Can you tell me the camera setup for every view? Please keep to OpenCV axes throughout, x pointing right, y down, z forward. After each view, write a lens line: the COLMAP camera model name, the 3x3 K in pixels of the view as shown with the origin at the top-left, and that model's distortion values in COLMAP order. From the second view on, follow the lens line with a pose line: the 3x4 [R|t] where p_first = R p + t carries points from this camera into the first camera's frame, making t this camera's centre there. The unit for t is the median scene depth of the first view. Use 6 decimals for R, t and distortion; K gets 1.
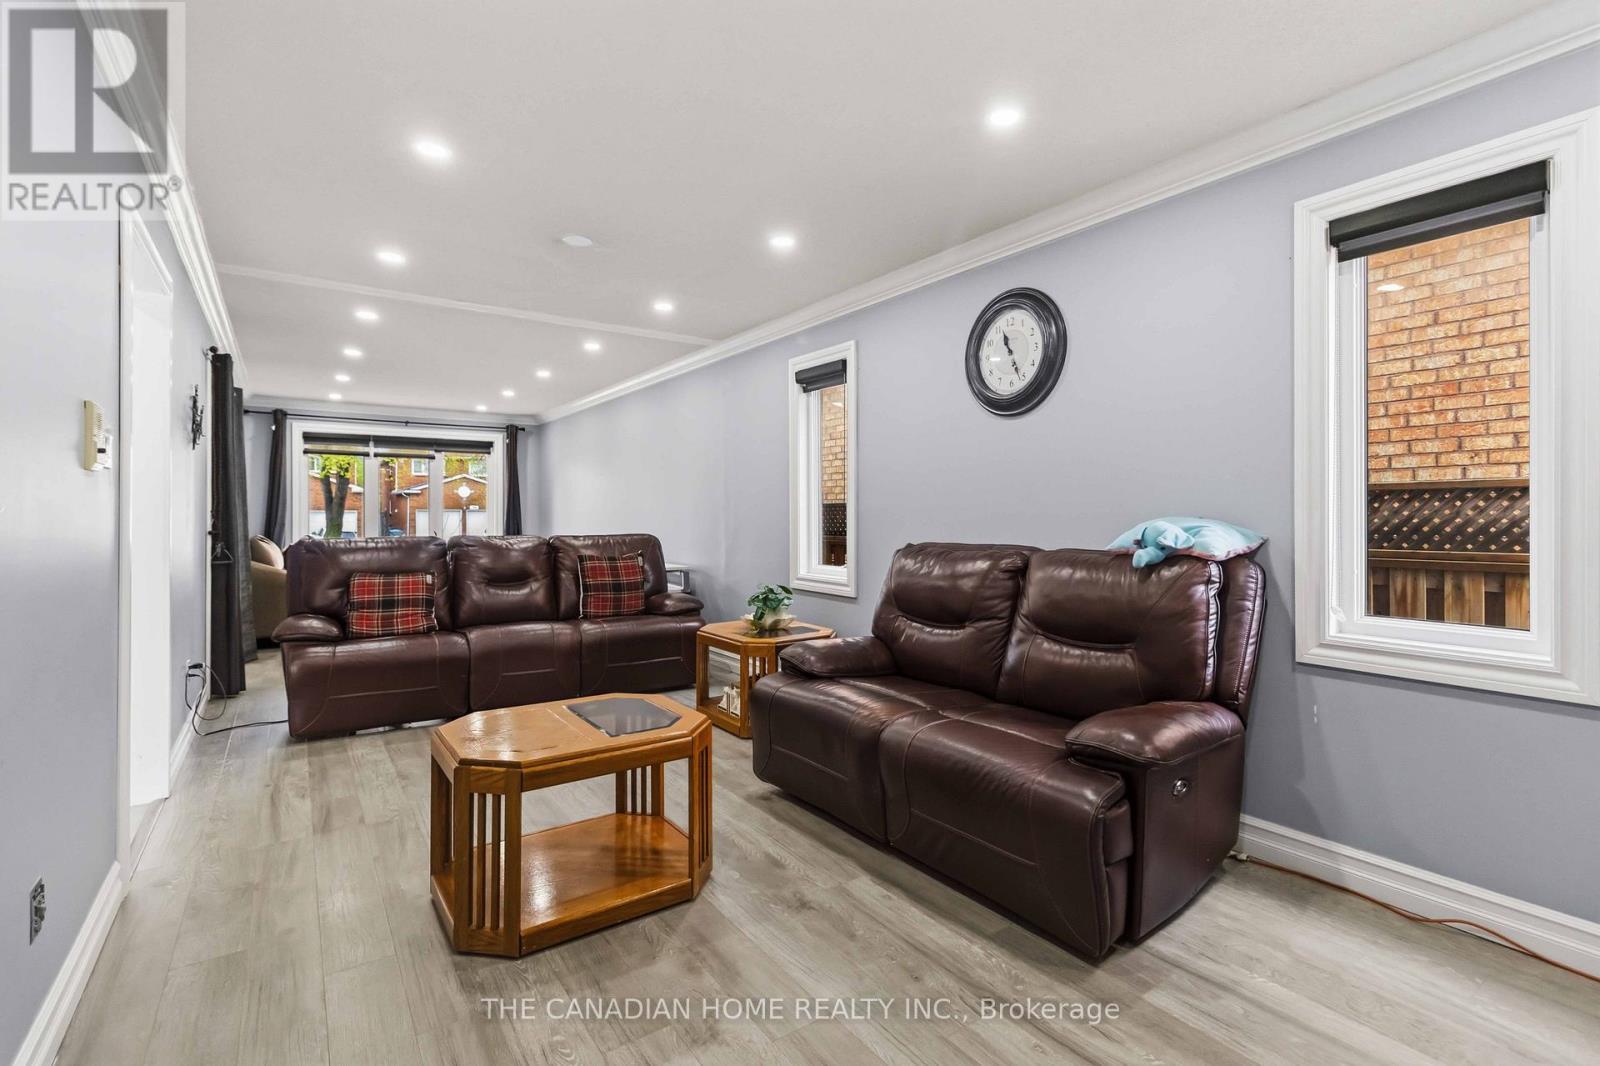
lens RADIAL K [[756.1, 0, 836.4], [0, 756.1, 509.5], [0, 0, 1]] dist [0.000175, 0.000679]
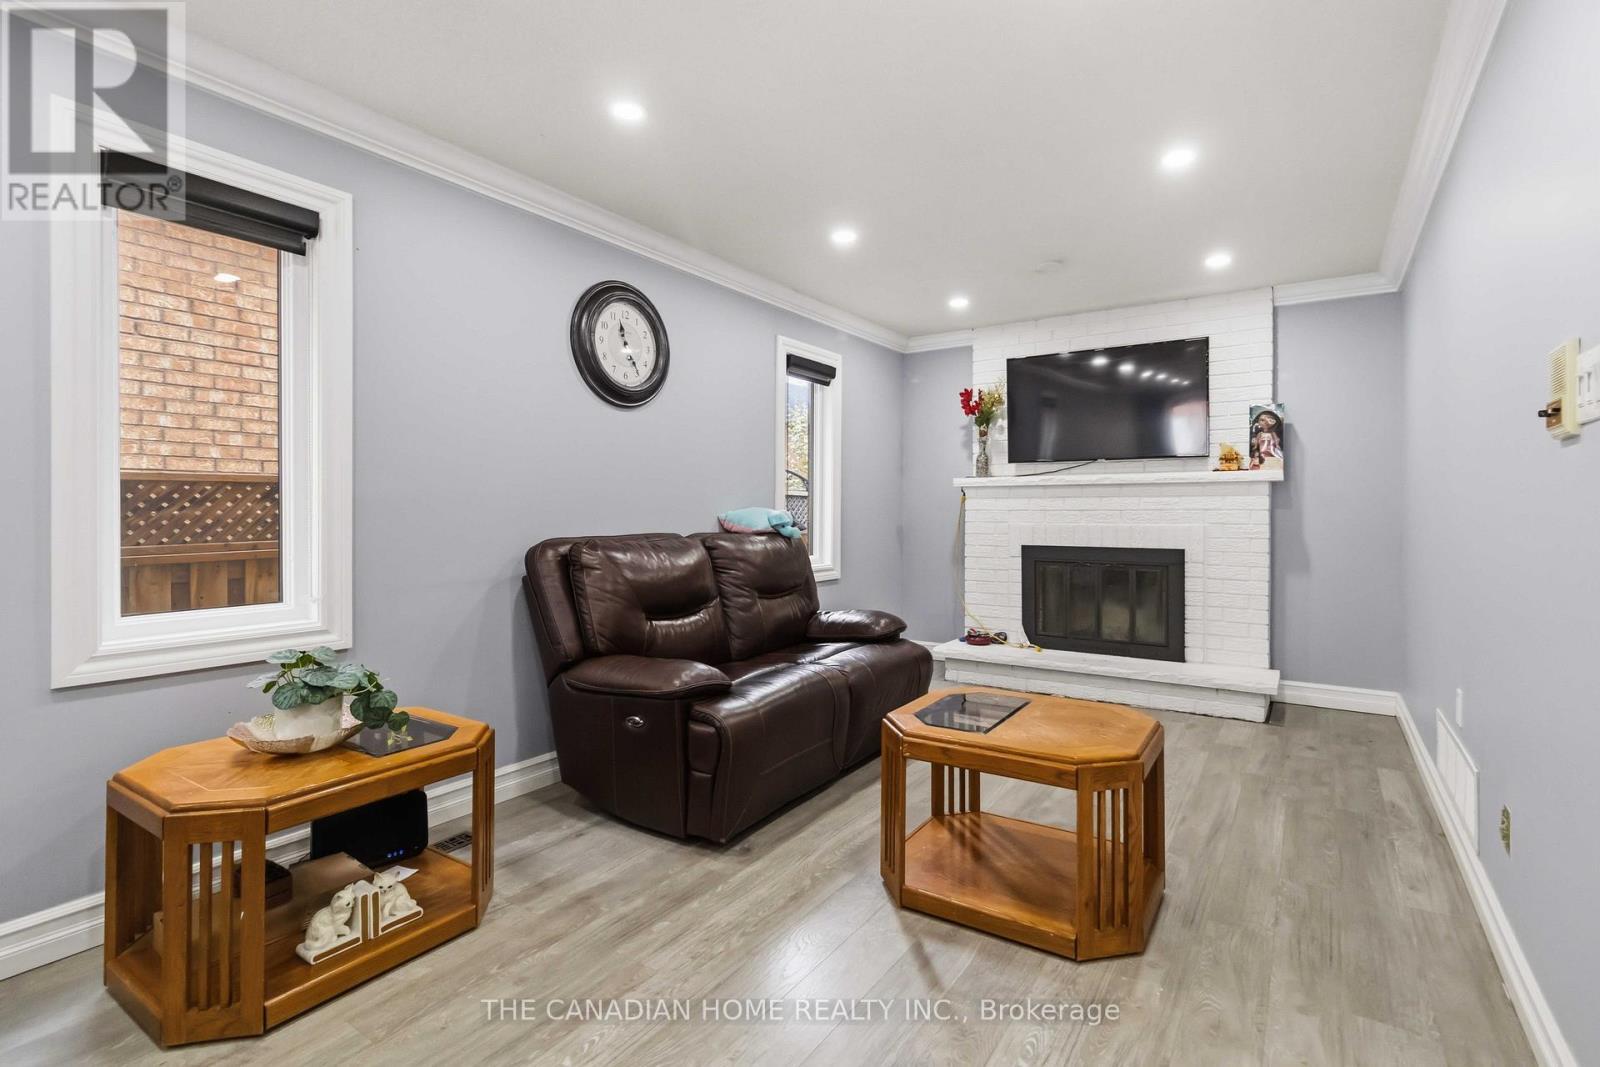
lens RADIAL K [[738.7, 0, 838.9], [0, 738.7, 509.5], [0, 0, 1]] dist [-0.001466, 0.000755]
pose [[-0.362454, 0.000482, 0.932002, -0.771061], [-0.009220, 0.999949, -0.004103, 0.014133], [-0.931956, -0.010080, -0.362431, 1.057442]]
